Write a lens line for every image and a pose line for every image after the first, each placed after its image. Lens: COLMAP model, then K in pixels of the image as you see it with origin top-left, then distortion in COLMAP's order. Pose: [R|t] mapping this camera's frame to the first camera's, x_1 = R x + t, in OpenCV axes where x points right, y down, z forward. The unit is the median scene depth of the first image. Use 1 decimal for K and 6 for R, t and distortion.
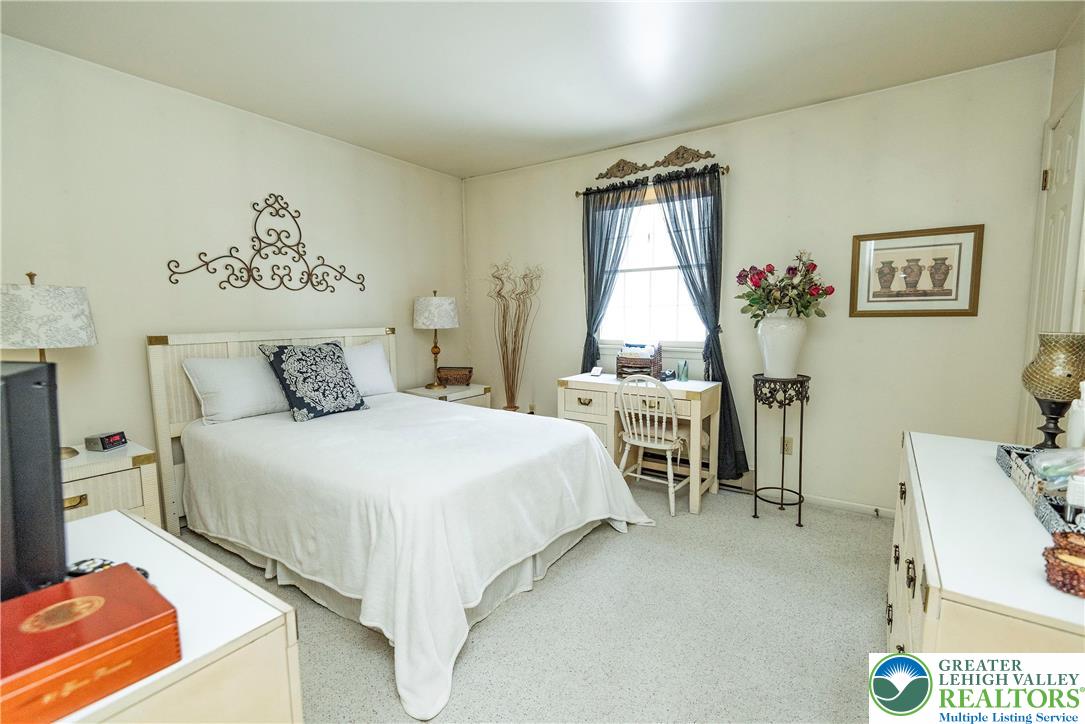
lens RADIAL K [[491.8, 0, 543.7], [0, 491.8, 361.3], [0, 0, 1]] dist [0.018189, -0.007268]
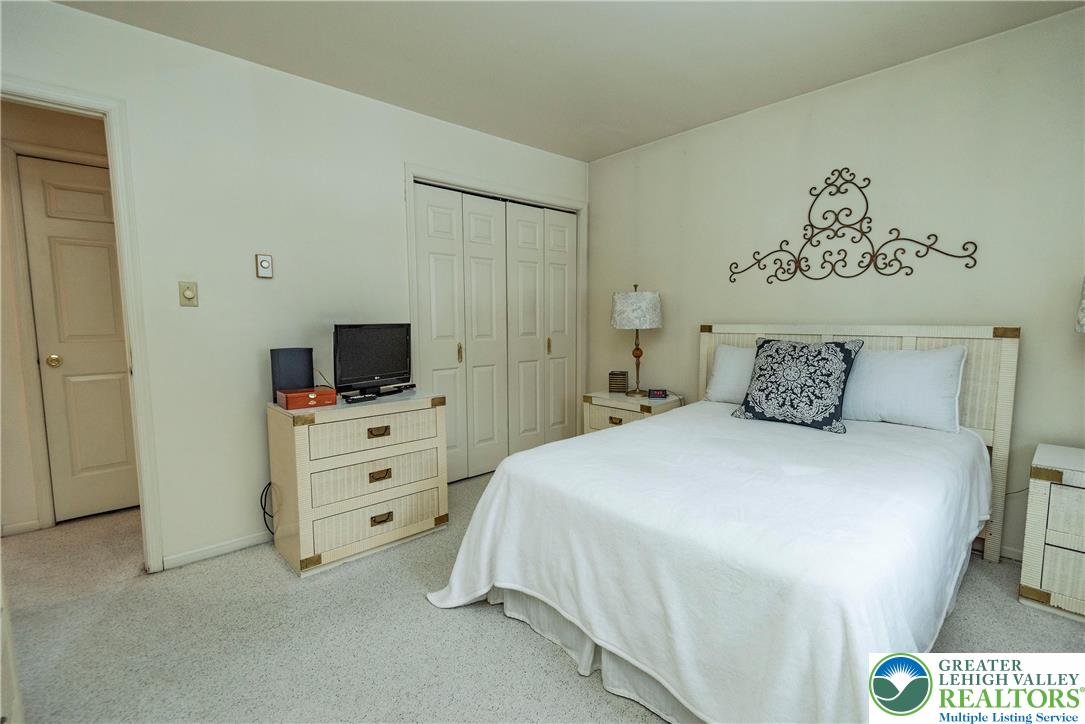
lens RADIAL K [[491.8, 0, 544.7], [0, 491.8, 366.4], [0, 0, 1]] dist [0.018189, -0.007268]
pose [[-0.214560, 0.120244, -0.969281, 0.493416], [-0.075234, 0.987410, 0.139147, -0.080320], [0.973809, 0.102778, -0.202812, 0.755416]]
